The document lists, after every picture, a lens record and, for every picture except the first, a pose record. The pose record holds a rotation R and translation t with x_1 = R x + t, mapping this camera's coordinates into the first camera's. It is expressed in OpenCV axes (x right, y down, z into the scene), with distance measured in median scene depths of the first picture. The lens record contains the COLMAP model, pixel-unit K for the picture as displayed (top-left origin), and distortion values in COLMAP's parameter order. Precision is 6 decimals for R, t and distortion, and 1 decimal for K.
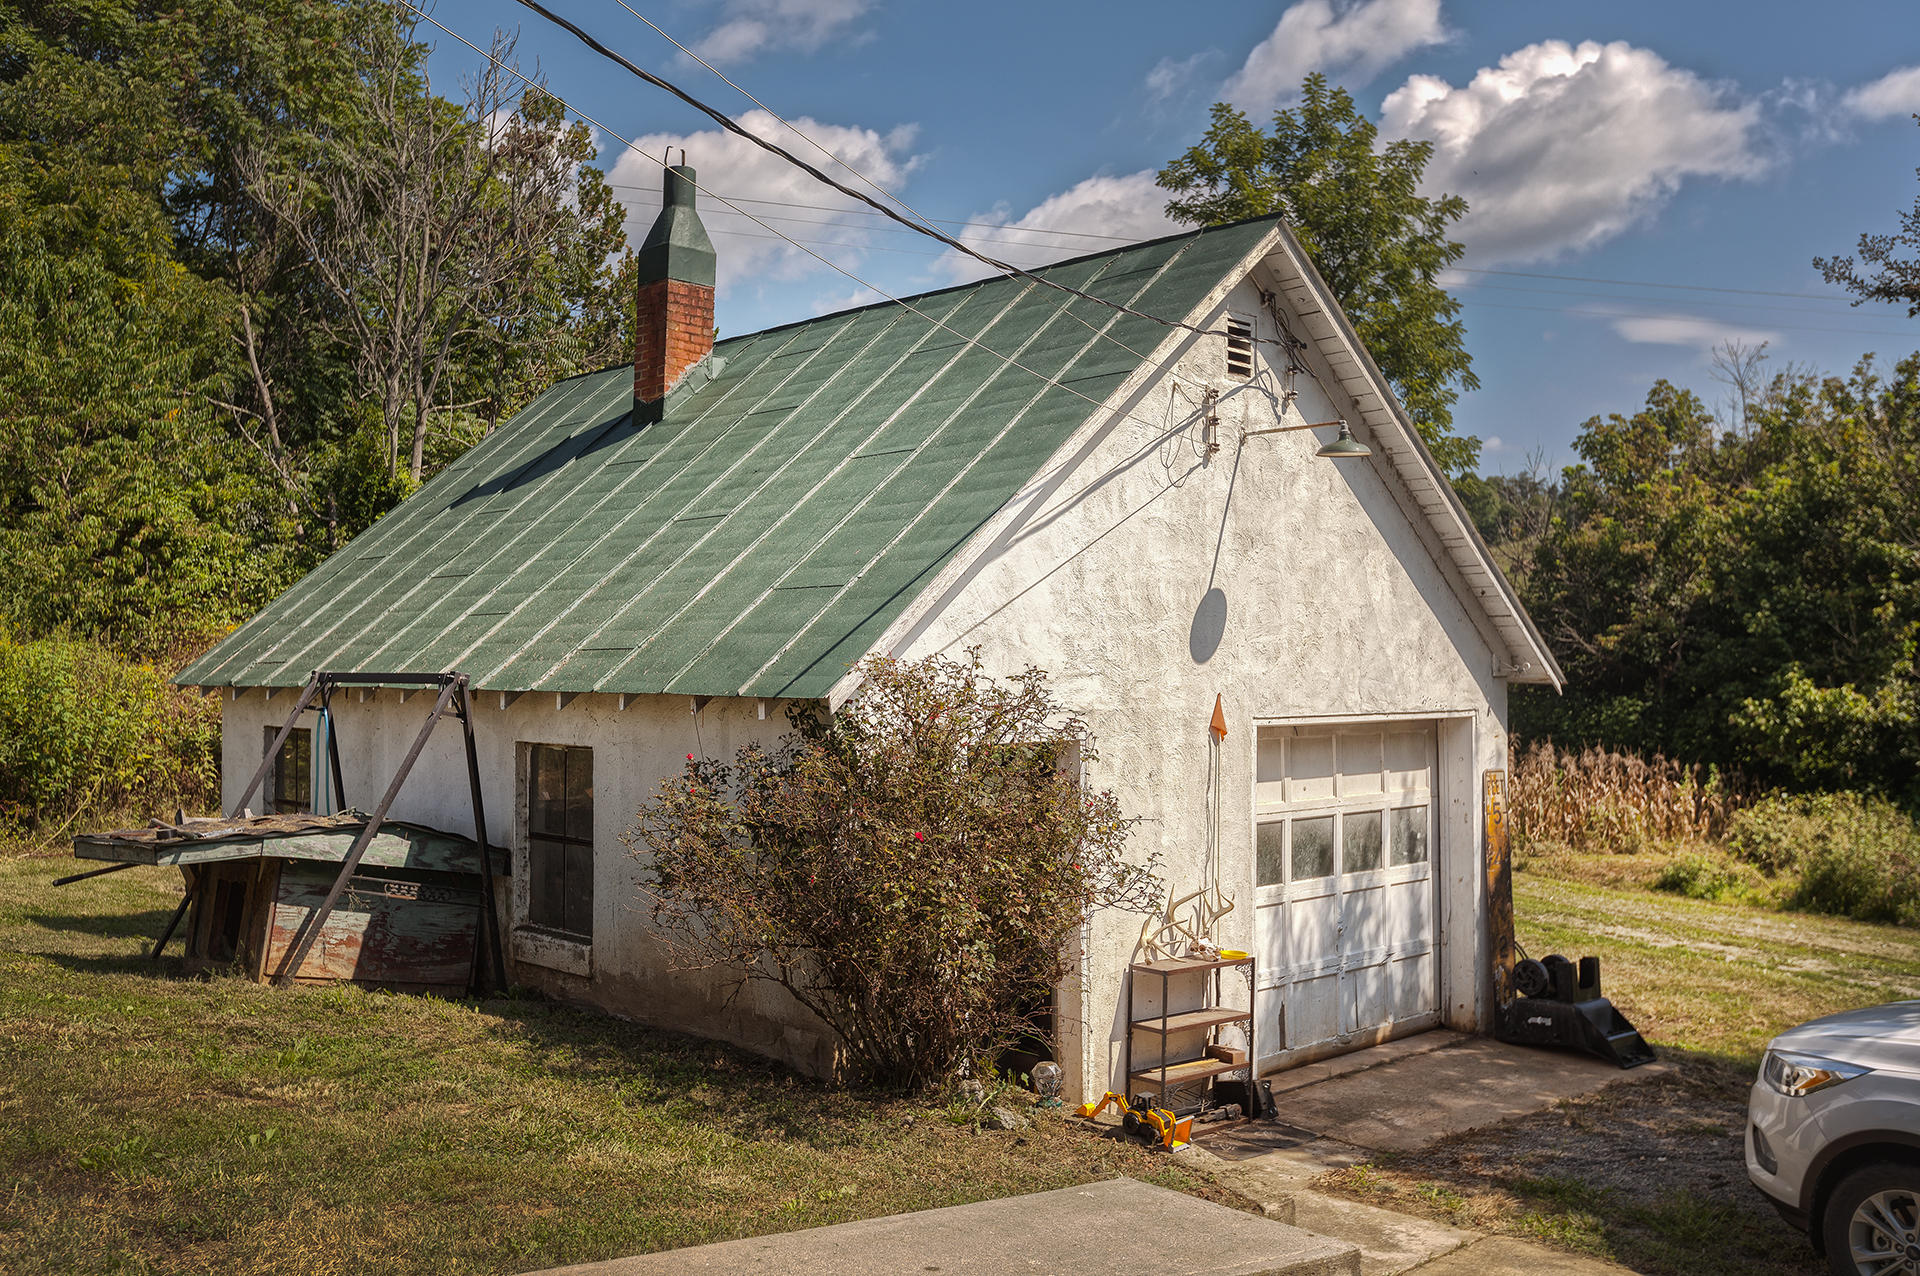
lens RADIAL K [[1732.9, 0, 959.1], [0, 1732.9, 639.6], [0, 0, 1]] dist [-0.002271, -0.015729]
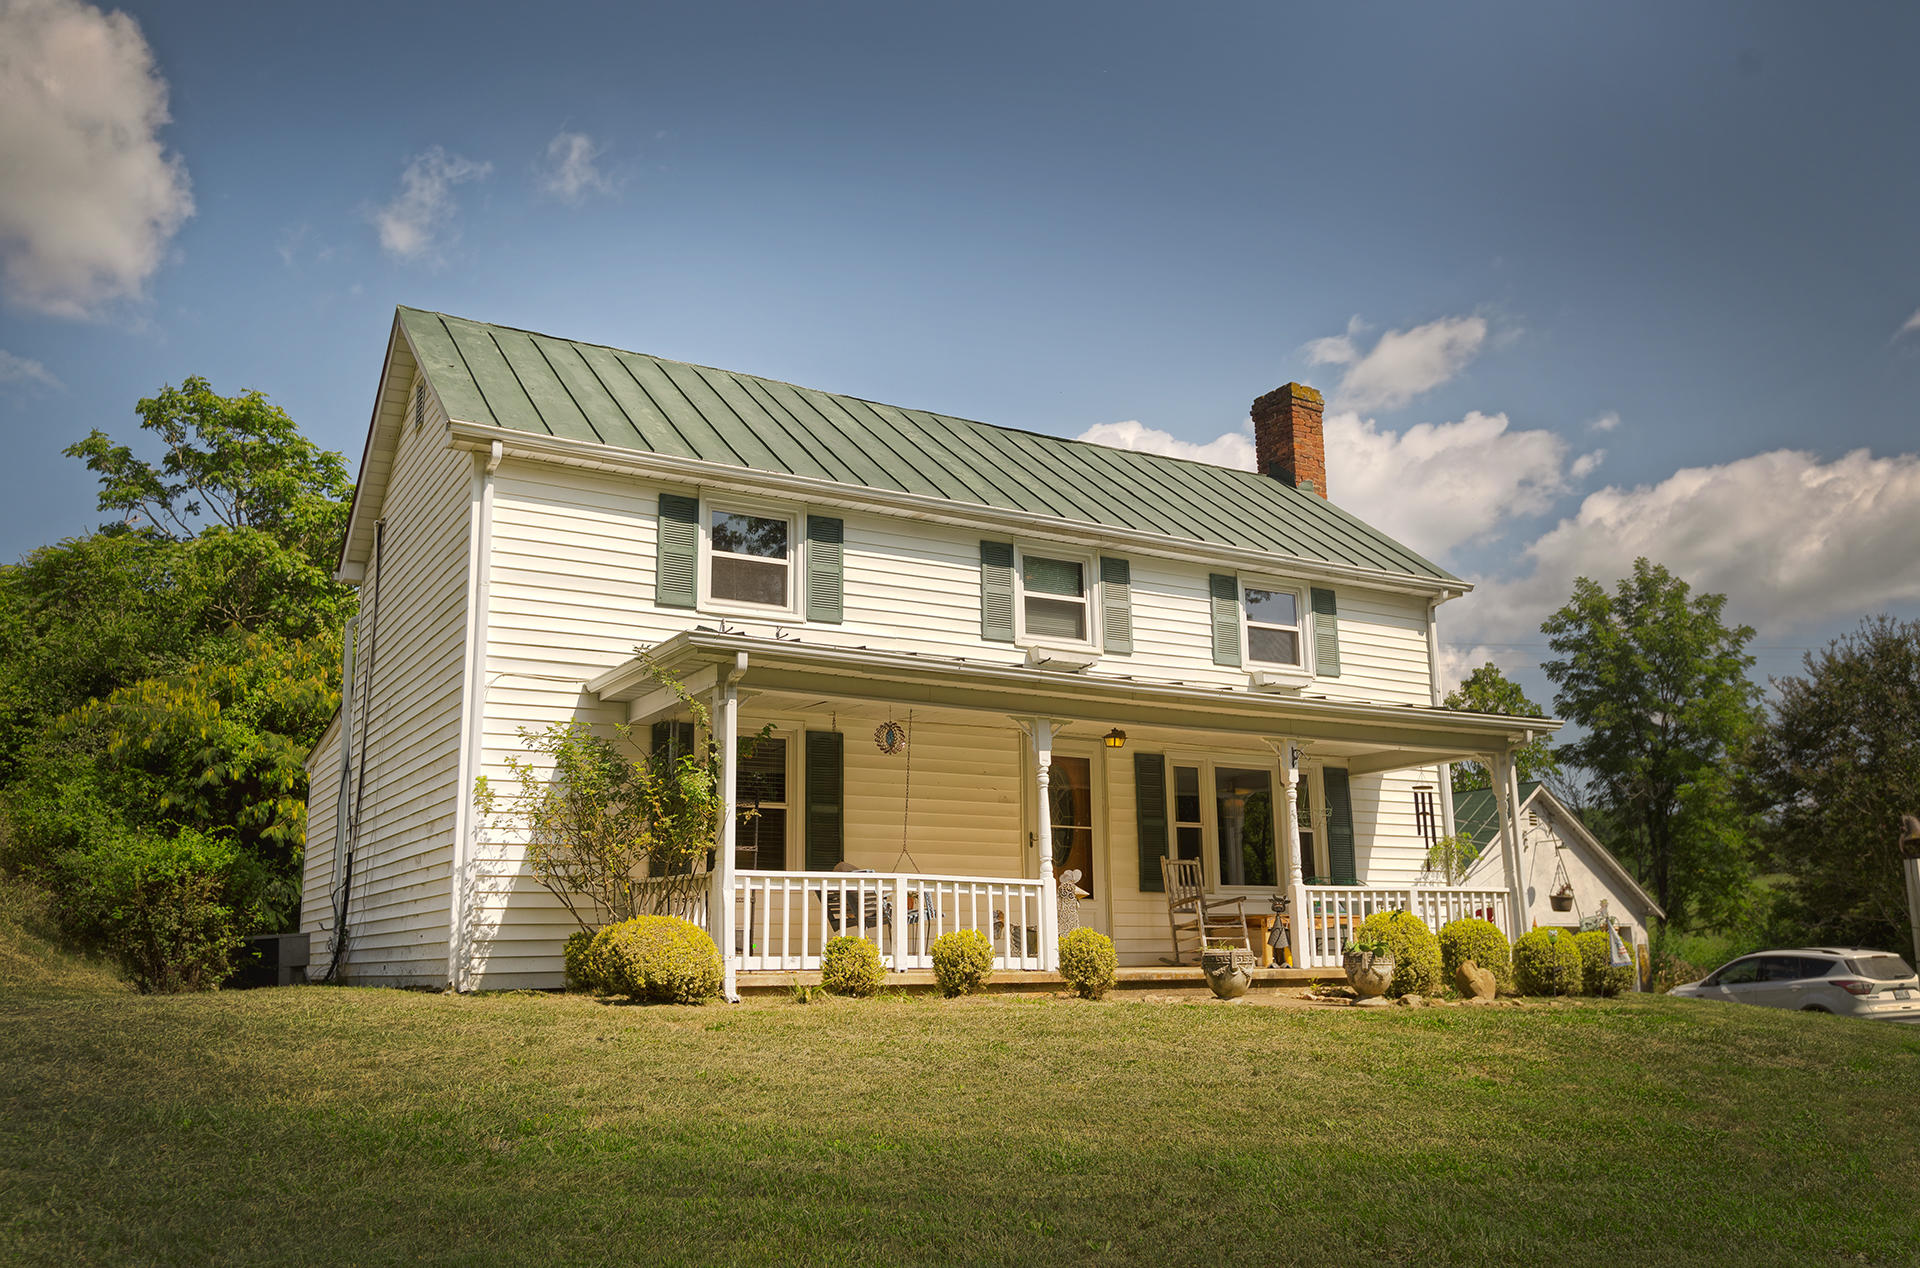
lens RADIAL K [[1540.8, 0, 956.7], [0, 1540.8, 632.0], [0, 0, 1]] dist [0.012352, -0.014734]
pose [[0.960123, -0.067638, -0.271273, -0.018729], [0.012981, 0.980033, -0.198412, 0.014828], [0.279277, 0.186978, 0.941830, -0.497583]]
